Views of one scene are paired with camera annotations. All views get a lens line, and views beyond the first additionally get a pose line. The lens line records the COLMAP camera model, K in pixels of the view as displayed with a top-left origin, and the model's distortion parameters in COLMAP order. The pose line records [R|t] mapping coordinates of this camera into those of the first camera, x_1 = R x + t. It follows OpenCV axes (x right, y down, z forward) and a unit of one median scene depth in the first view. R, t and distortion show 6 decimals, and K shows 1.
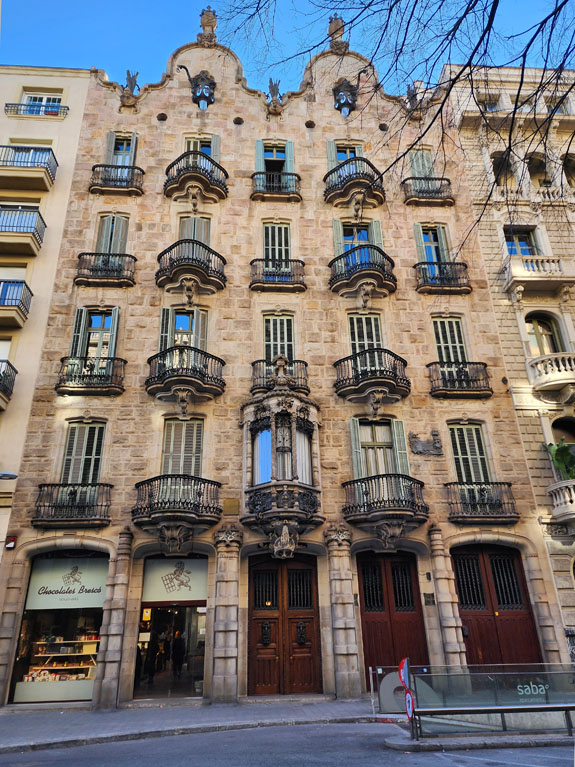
lens RADIAL K [[513.0, 0, 277.5], [0, 513.0, 403.1], [0, 0, 1]] dist [0.070474, -0.048631]
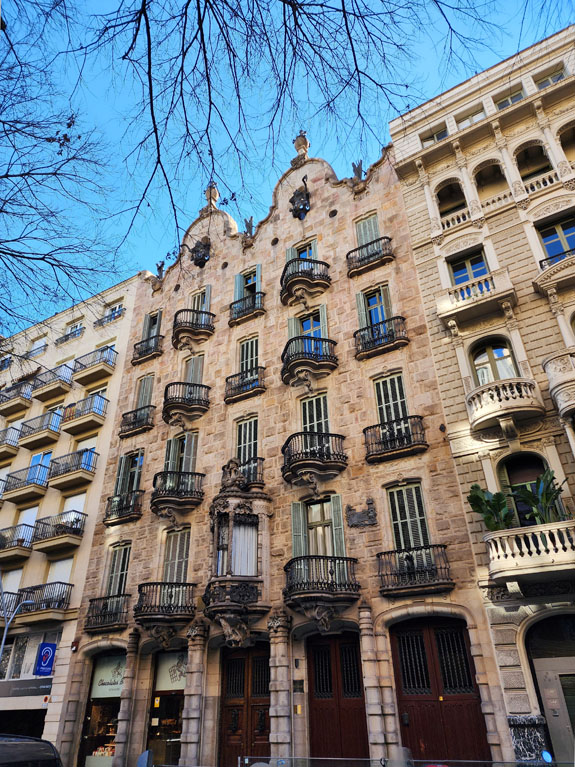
lens RADIAL K [[513.0, 0, 286.1], [0, 513.0, 397.9], [0, 0, 1]] dist [0.070474, -0.048631]
pose [[0.827700, -0.284596, -0.483651, 0.649095], [0.224895, 0.957847, -0.178752, 0.007462], [0.514135, 0.039183, 0.856814, 0.059171]]
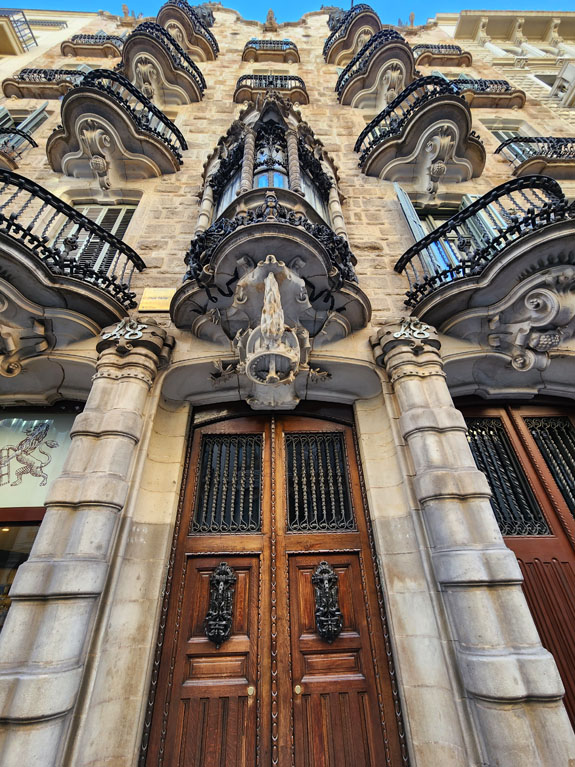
lens RADIAL K [[312.5, 0, 283.6], [0, 312.5, 387.2], [0, 0, 1]] dist [0.002597, -0.000174]
pose [[0.999210, -0.026094, -0.029984, 0.022420], [0.020752, 0.985843, -0.166381, 0.275609], [0.033901, 0.165627, 0.985606, 0.629705]]
